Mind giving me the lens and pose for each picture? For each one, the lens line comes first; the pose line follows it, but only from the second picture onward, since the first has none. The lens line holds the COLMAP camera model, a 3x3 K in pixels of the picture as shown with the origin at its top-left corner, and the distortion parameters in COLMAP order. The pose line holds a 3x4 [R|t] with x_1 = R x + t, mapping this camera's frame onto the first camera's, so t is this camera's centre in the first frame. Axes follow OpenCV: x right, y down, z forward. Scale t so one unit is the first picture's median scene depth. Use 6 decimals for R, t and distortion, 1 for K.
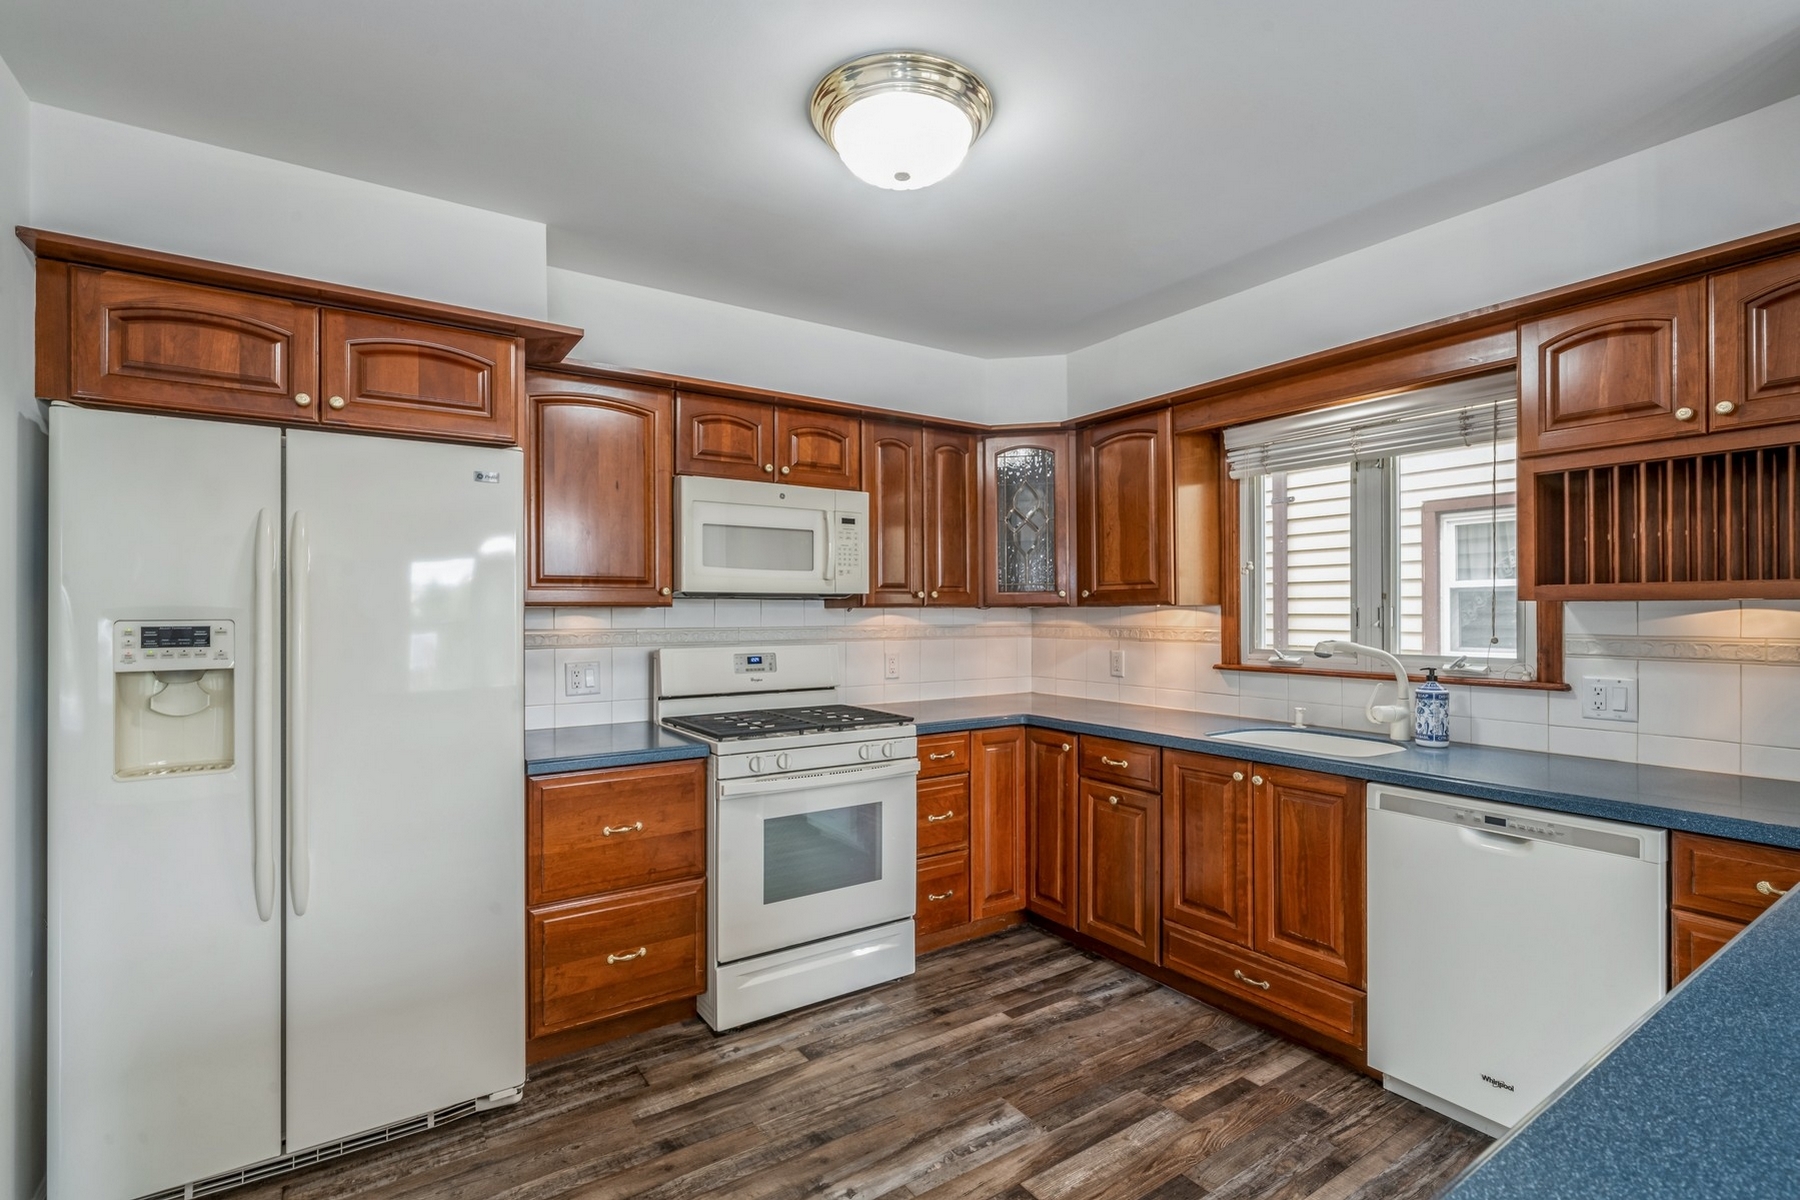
lens RADIAL K [[834.2, 0, 897.6], [0, 834.2, 610.3], [0, 0, 1]] dist [0.000952, -0.000848]
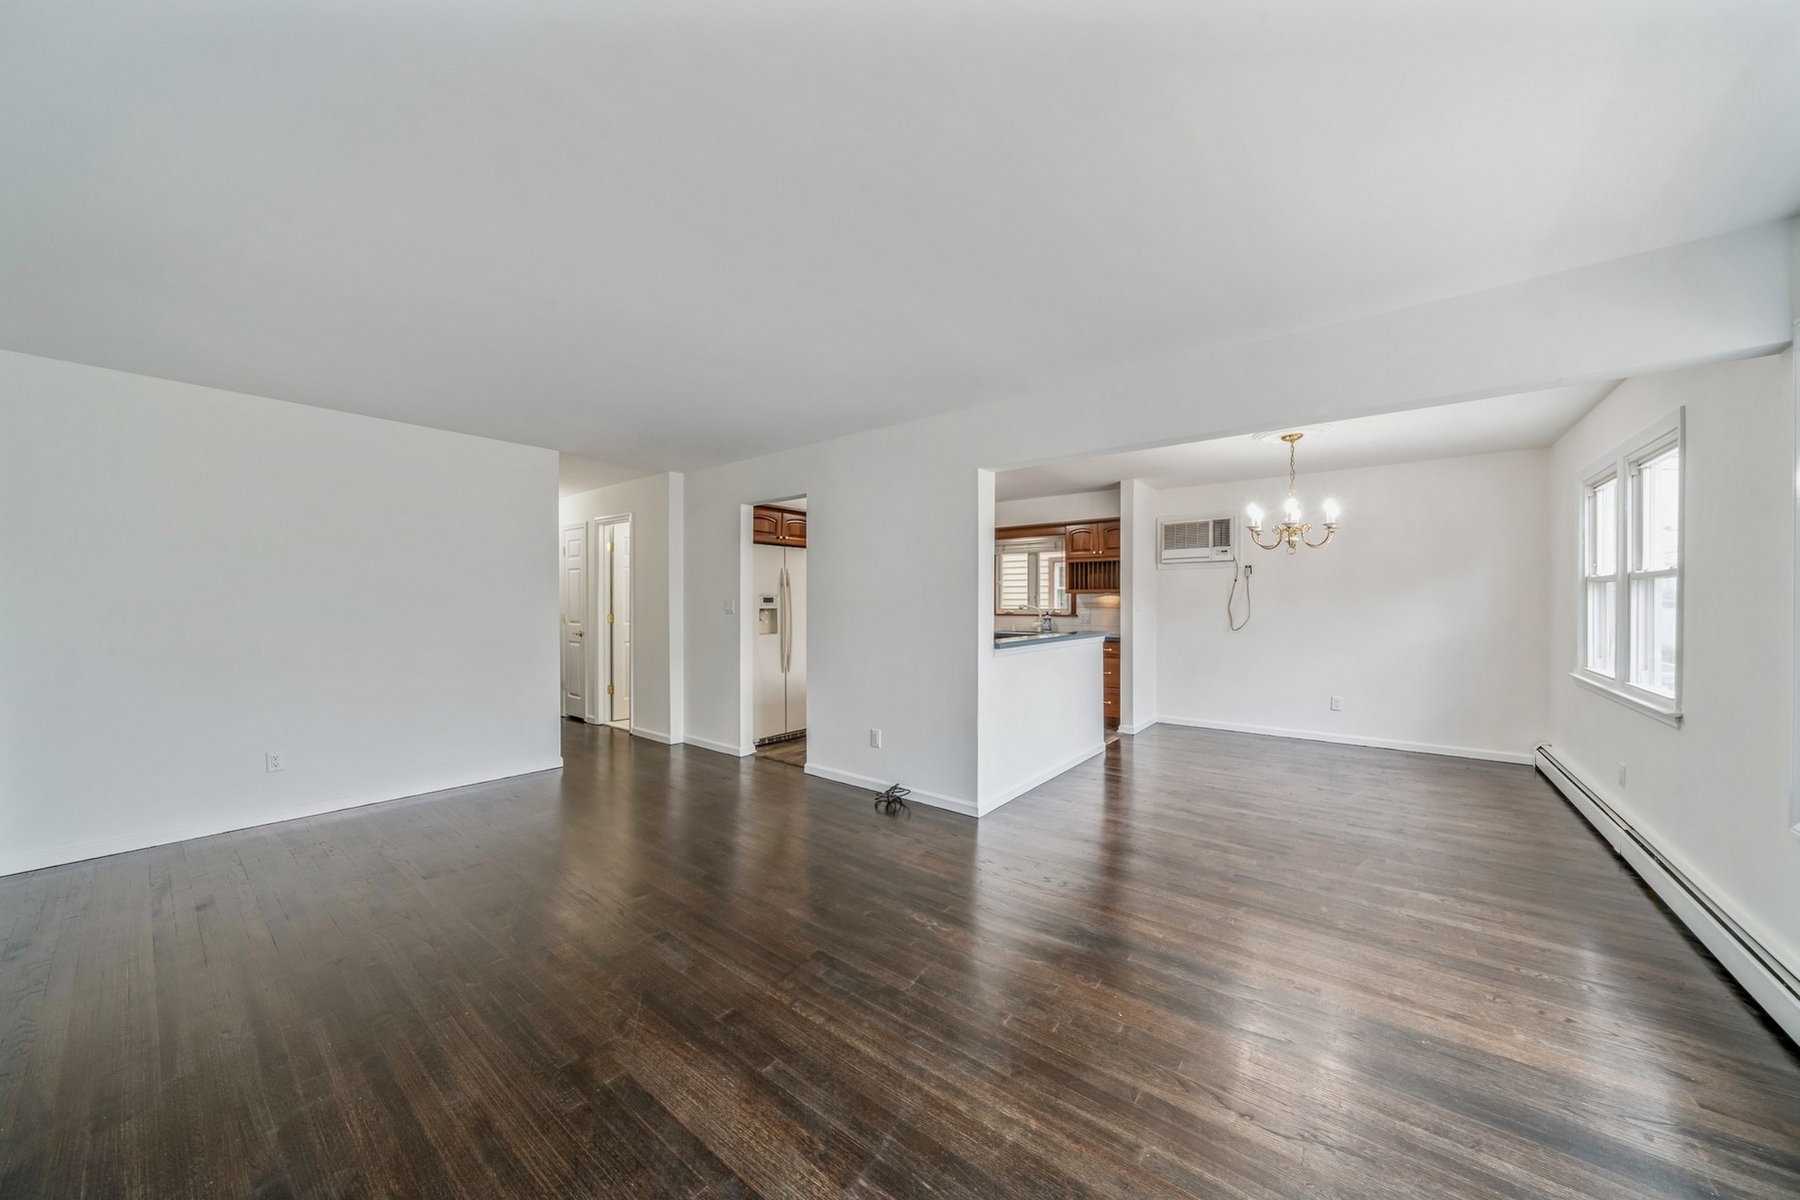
lens RADIAL K [[626.9, 0, 896.6], [0, 626.9, 604.3], [0, 0, 1]] dist [0.000721, 0.000456]
pose [[0.951977, 0.000982, 0.306169, -0.829786], [-0.002427, 0.999988, 0.004336, 0.025564], [-0.306161, -0.004871, 0.951967, -1.410625]]
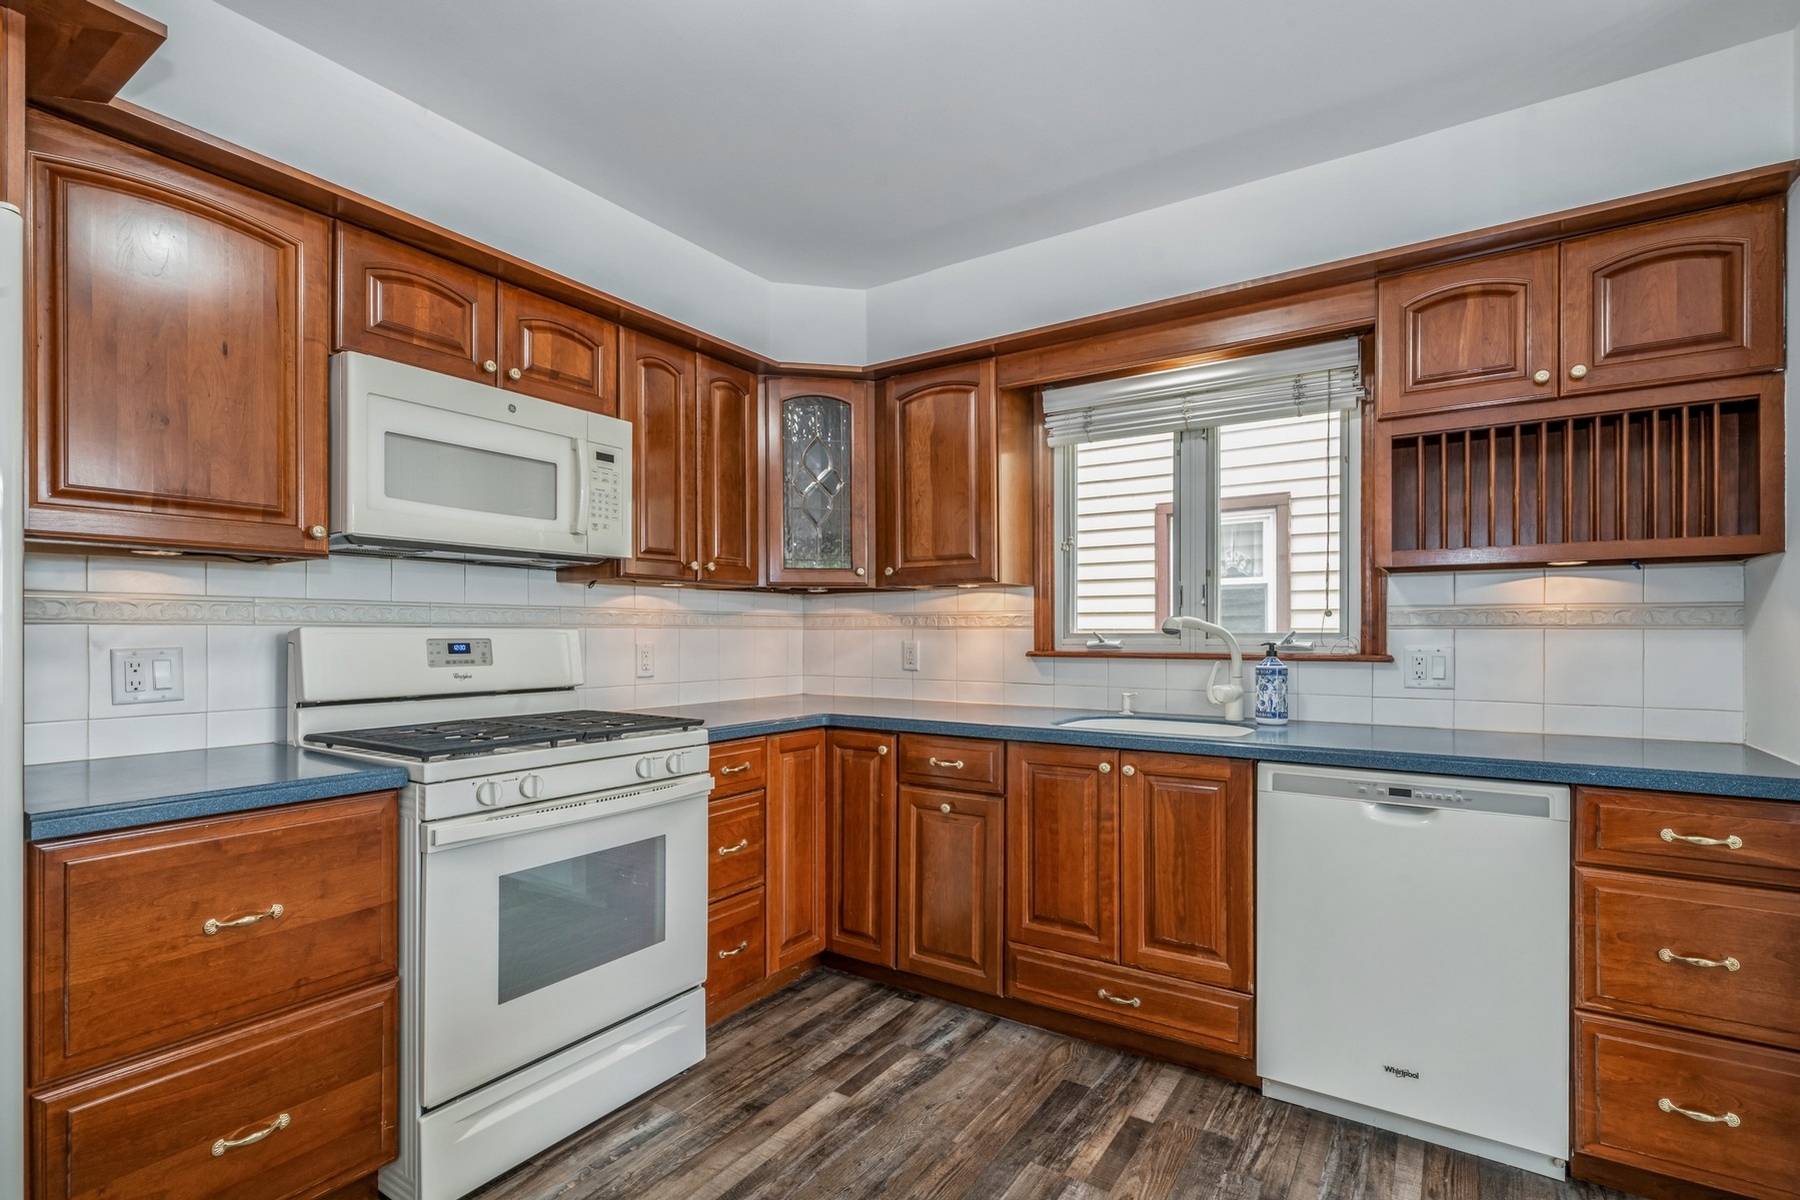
lens RADIAL K [[834.2, 0, 895.9], [0, 834.2, 633.8], [0, 0, 1]] dist [0.000952, -0.000848]
pose [[0.923462, 0.002222, 0.383684, -0.124242], [-0.001922, 0.999997, -0.001164, 0.058331], [-0.383686, 0.000337, 0.923464, 0.267617]]
